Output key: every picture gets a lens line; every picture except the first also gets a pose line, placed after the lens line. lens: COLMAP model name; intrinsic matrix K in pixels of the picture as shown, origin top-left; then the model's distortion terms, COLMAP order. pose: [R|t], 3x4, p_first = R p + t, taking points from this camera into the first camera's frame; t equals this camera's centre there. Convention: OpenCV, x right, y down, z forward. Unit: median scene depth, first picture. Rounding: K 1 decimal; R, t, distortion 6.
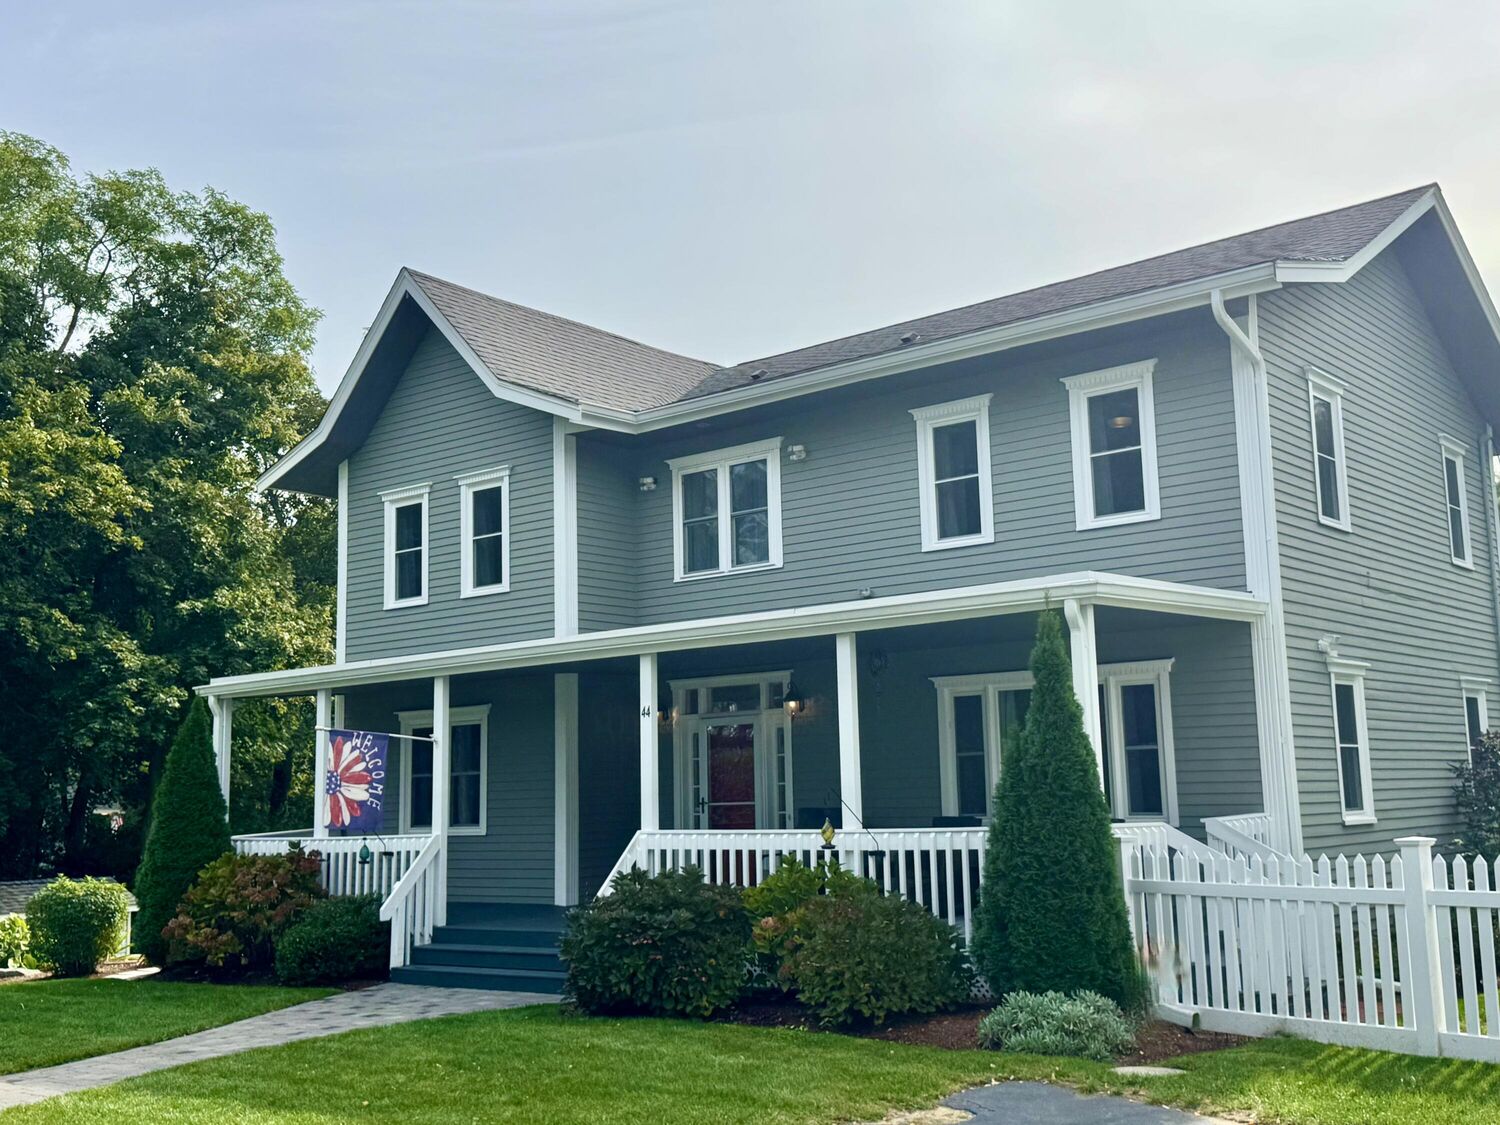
lens RADIAL K [[1568.8, 0, 751.8], [0, 1568.8, 585.1], [0, 0, 1]] dist [0.144646, 0.002761]
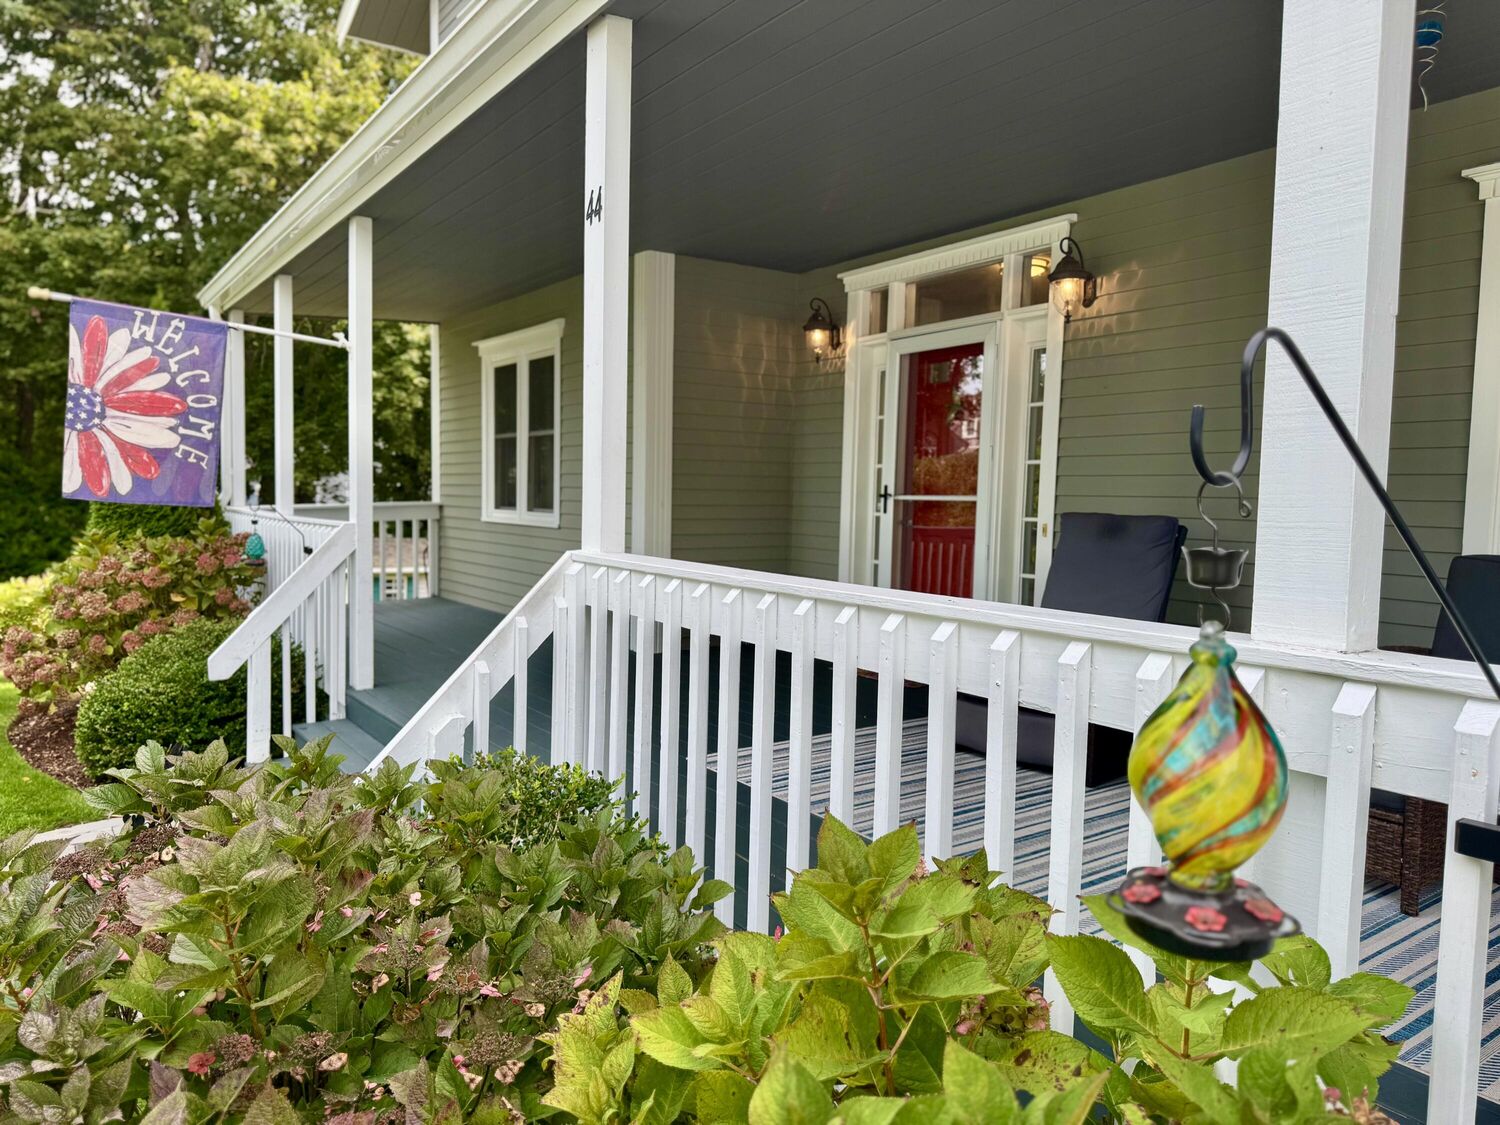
lens RADIAL K [[1035.6, 0, 750.0], [0, 1035.6, 562.5], [0, 0, 1]] dist [-0.005051, -0.002490]
pose [[0.958836, 0.067893, -0.275724, 0.025497], [-0.012456, 0.980118, 0.198025, 0.095877], [0.283686, -0.186439, 0.940618, 0.680562]]
